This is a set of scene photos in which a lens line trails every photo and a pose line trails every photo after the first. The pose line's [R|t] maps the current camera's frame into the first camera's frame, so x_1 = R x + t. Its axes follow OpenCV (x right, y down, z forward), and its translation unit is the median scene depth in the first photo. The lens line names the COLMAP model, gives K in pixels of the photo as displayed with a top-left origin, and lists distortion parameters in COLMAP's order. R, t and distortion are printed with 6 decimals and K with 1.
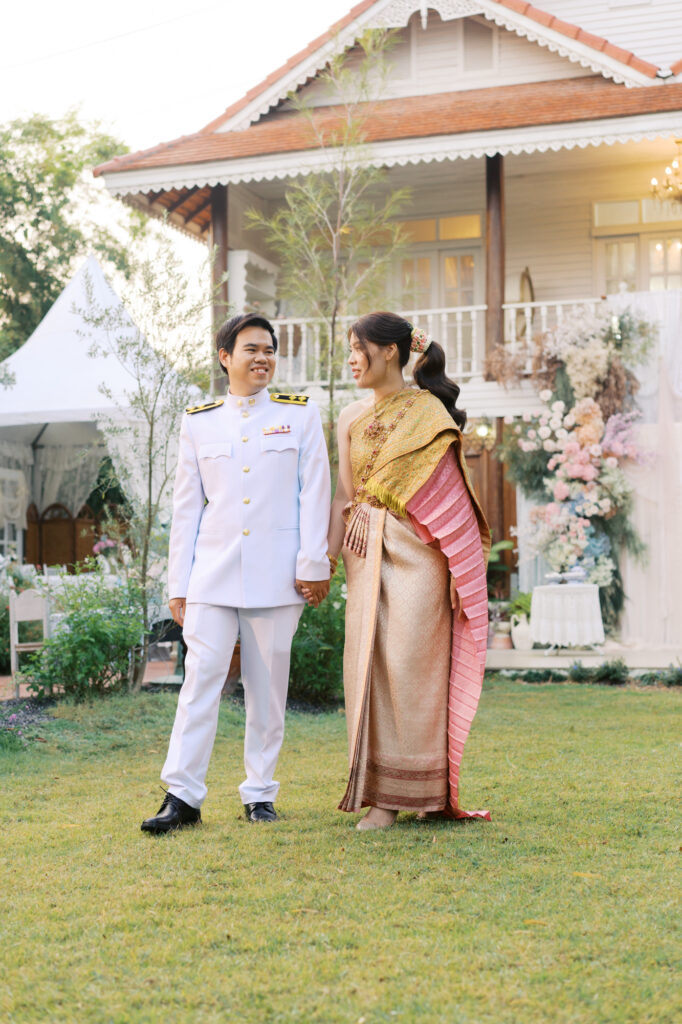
lens RADIAL K [[1580.5, 0, 343.8], [0, 1580.5, 516.0], [0, 0, 1]] dist [-0.009475, 0.000000]
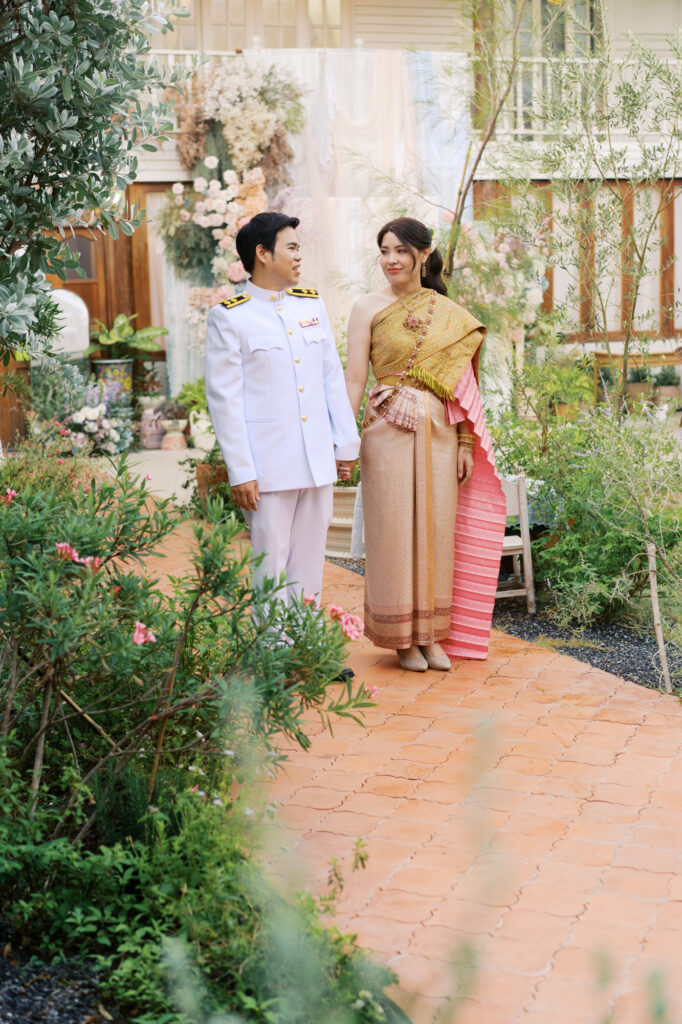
lens RADIAL K [[1580.5, 0, 341.1], [0, 1580.5, 513.9], [0, 0, 1]] dist [-0.009475, 0.000000]
pose [[0.771495, -0.104999, 0.627512, -0.395079], [-0.006940, 0.984841, 0.173323, -0.036067], [-0.636198, -0.138073, 0.759071, 0.252513]]
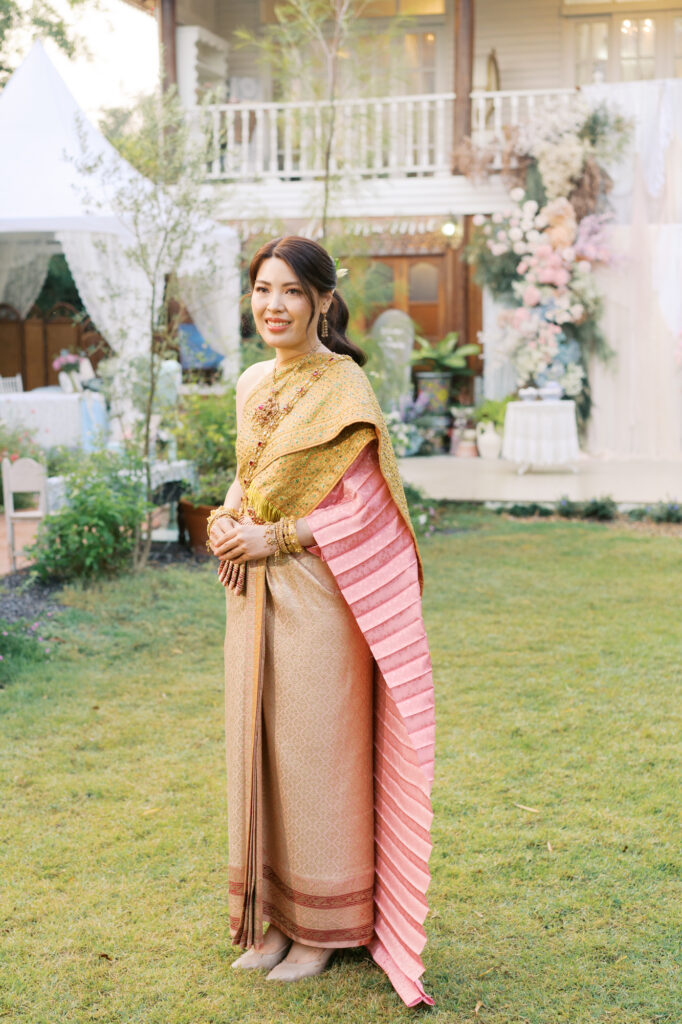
lens RADIAL K [[1580.5, 0, 343.4], [0, 1580.5, 529.3], [0, 0, 1]] dist [-0.009475, 0.000000]
pose [[0.998387, -0.005423, 0.056516, -0.033127], [-0.004383, 0.985096, 0.171948, -0.040690], [-0.056606, -0.171918, 0.983484, 0.026772]]
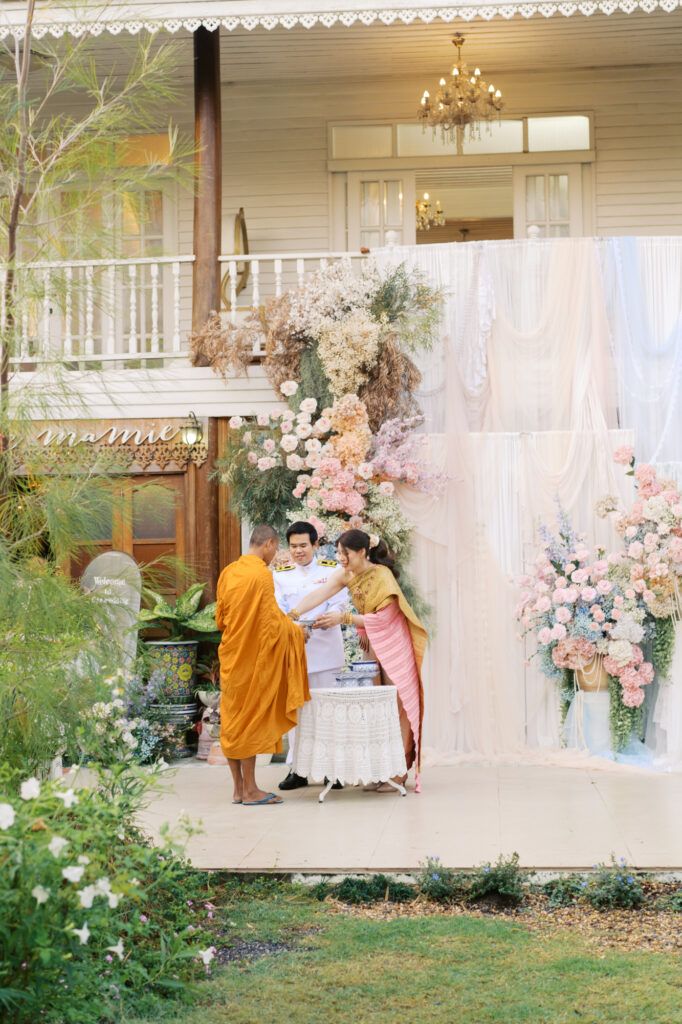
lens RADIAL K [[1580.5, 0, 333.5], [0, 1580.5, 506.2], [0, 0, 1]] dist [-0.009475, 0.000000]
pose [[0.970555, 0.005941, 0.240807, -0.017335], [-0.005886, 0.999982, -0.000948, -0.025038], [-0.240808, -0.000497, 0.970573, 0.335048]]
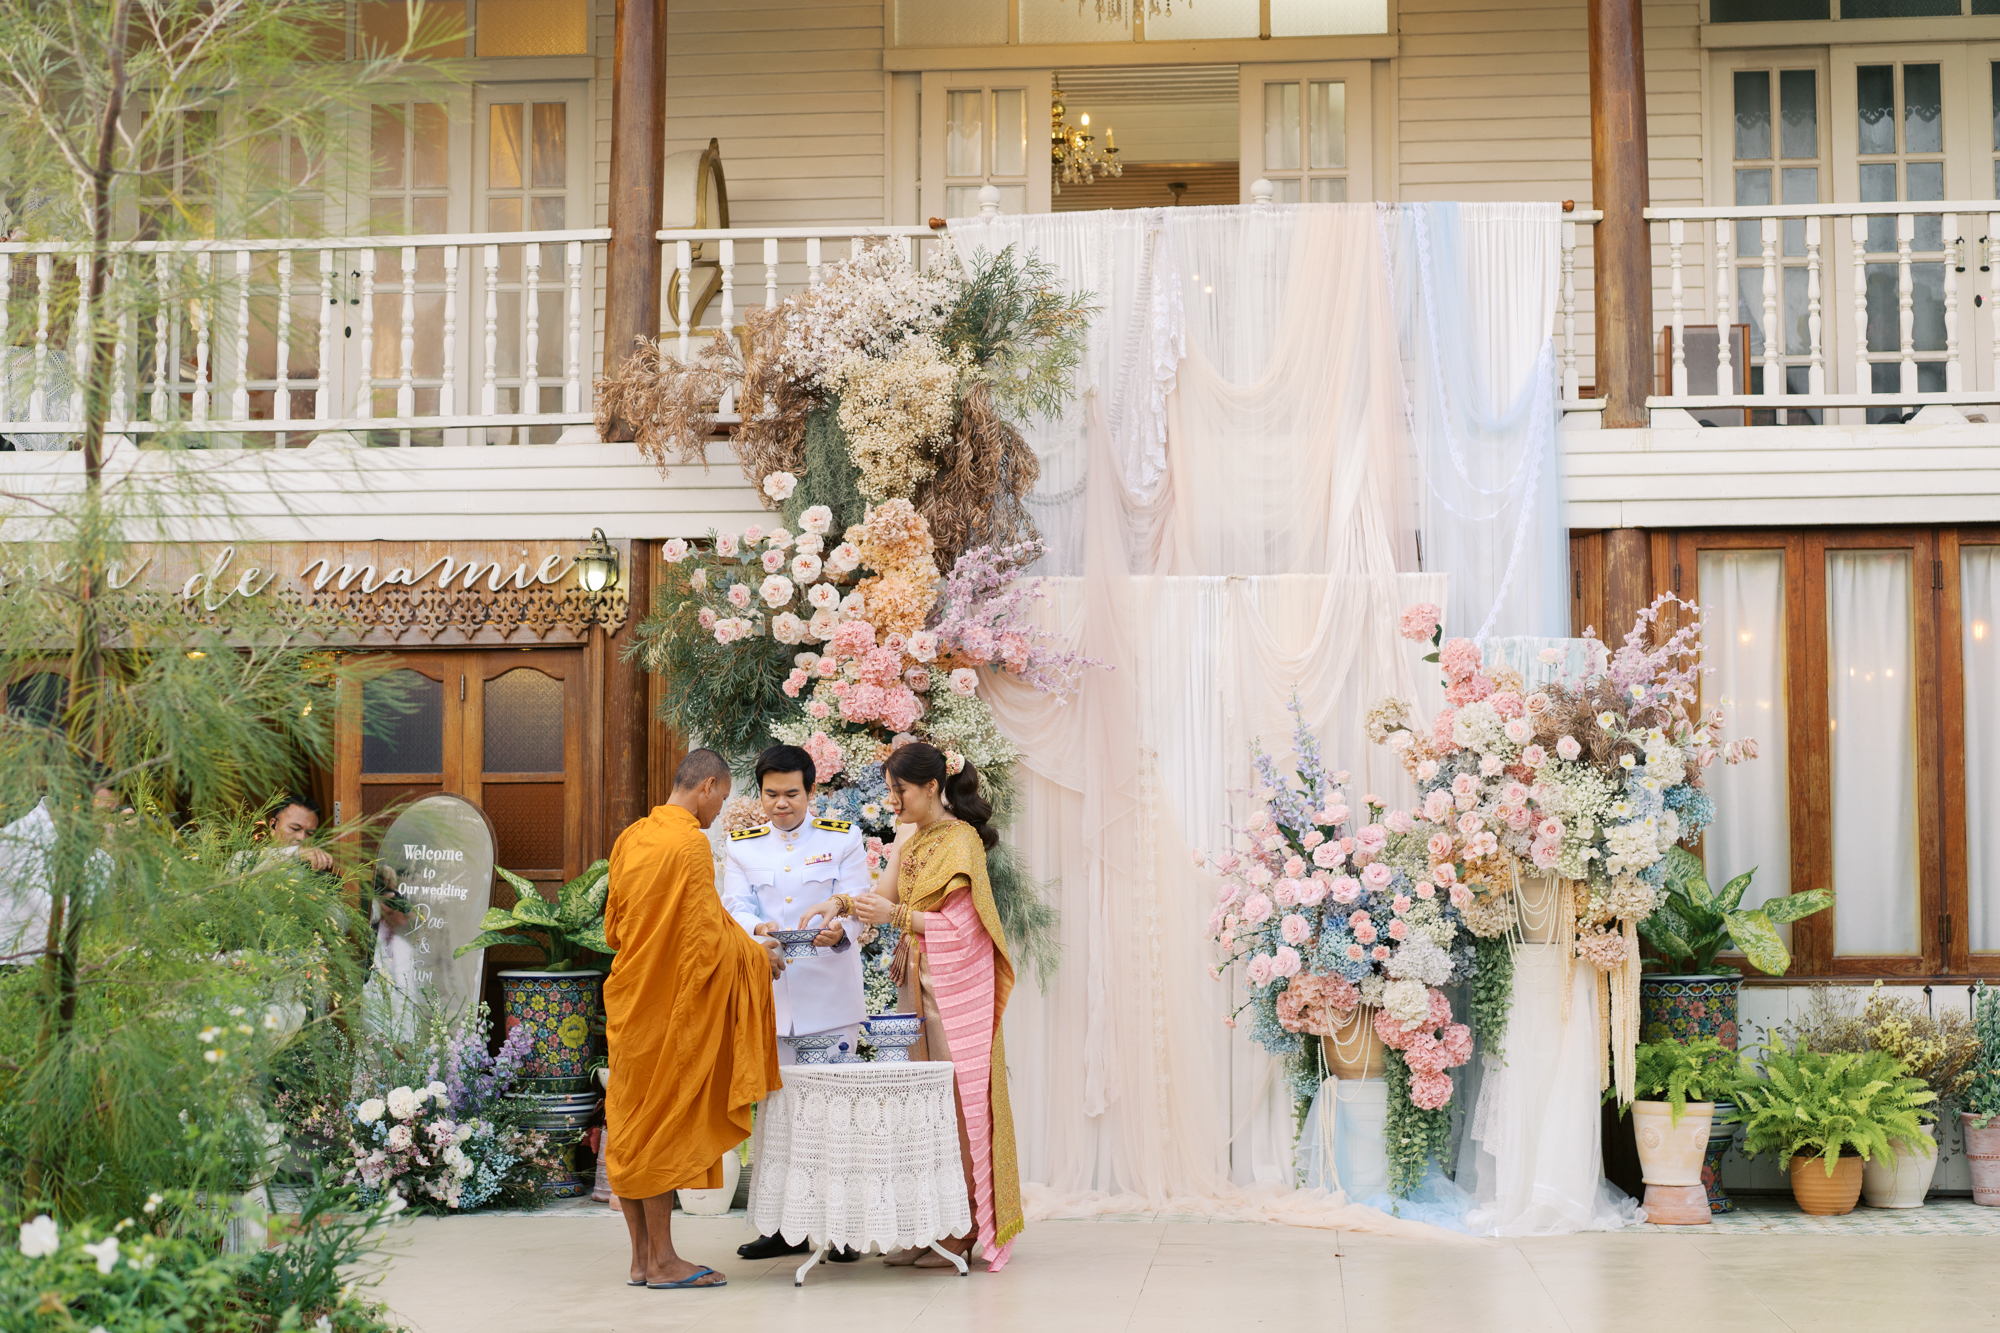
lens RADIAL K [[3086.9, 0, 974.2], [0, 3086.9, 637.3], [0, 0, 1]] dist [-0.009475, 0.000000]
pose [[0.971915, 0.024005, 0.234106, 0.009137], [-0.018308, 0.999482, -0.026477, -0.025019], [-0.234620, 0.021447, 0.971850, 0.319736]]
